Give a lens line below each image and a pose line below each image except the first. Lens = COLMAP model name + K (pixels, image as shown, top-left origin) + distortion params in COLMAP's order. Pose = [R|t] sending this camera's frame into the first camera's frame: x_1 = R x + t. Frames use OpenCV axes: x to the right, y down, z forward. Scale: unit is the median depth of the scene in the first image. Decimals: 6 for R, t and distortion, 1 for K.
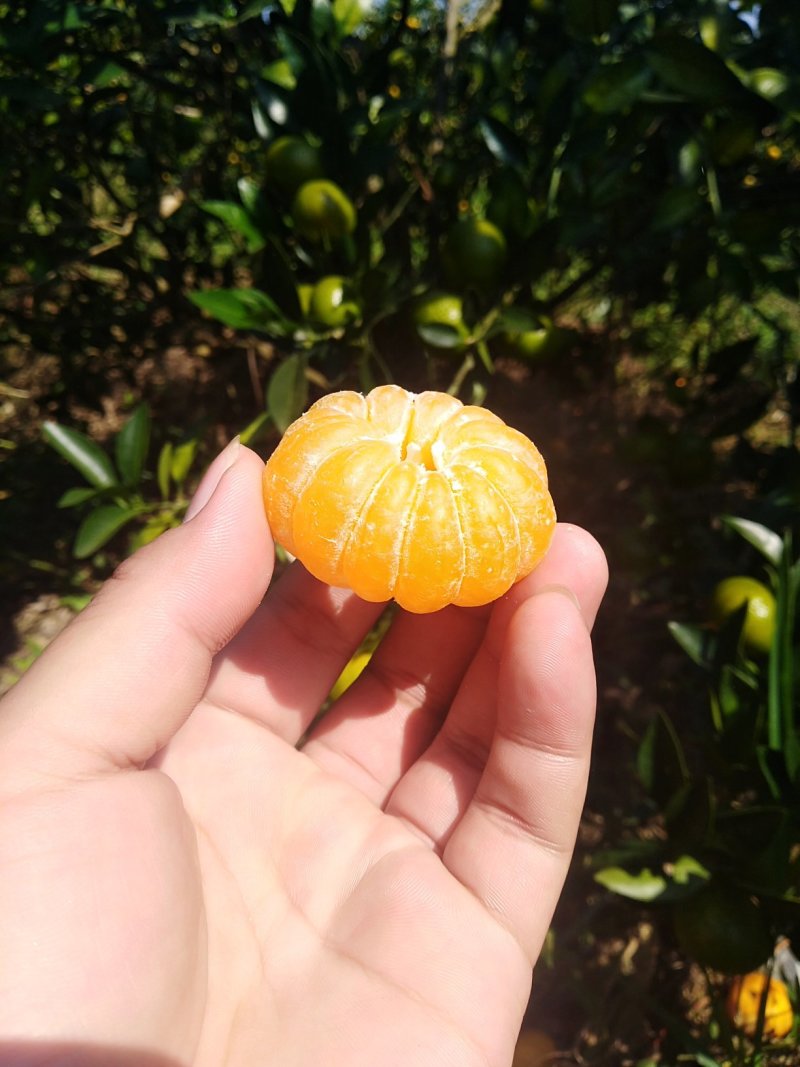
lens RADIAL K [[882.5, 0, 400.0], [0, 882.5, 533.5], [0, 0, 1]] dist [-0.008083, 0.000234]
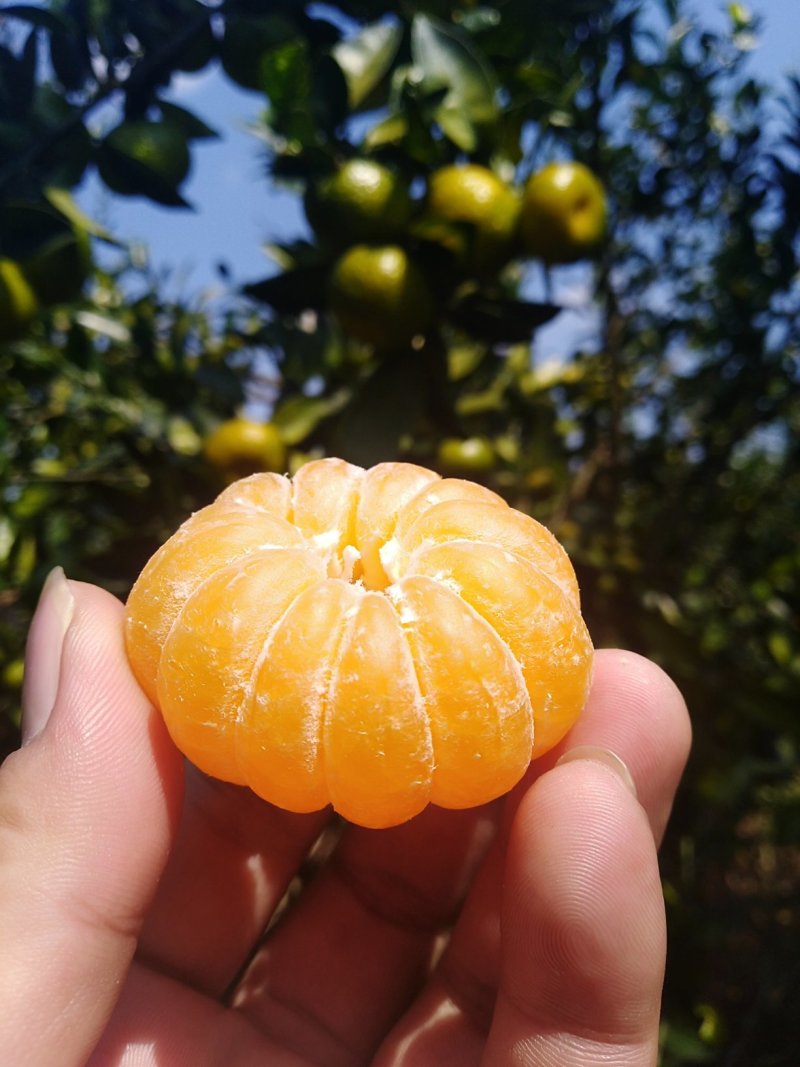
lens RADIAL K [[882.5, 0, 400.0], [0, 882.5, 533.5], [0, 0, 1]] dist [-0.008083, 0.000234]
pose [[0.989386, -0.090792, -0.113460, 0.119008], [0.080599, 0.992546, -0.091415, -0.049831], [0.120914, 0.081300, 0.989328, 0.371052]]
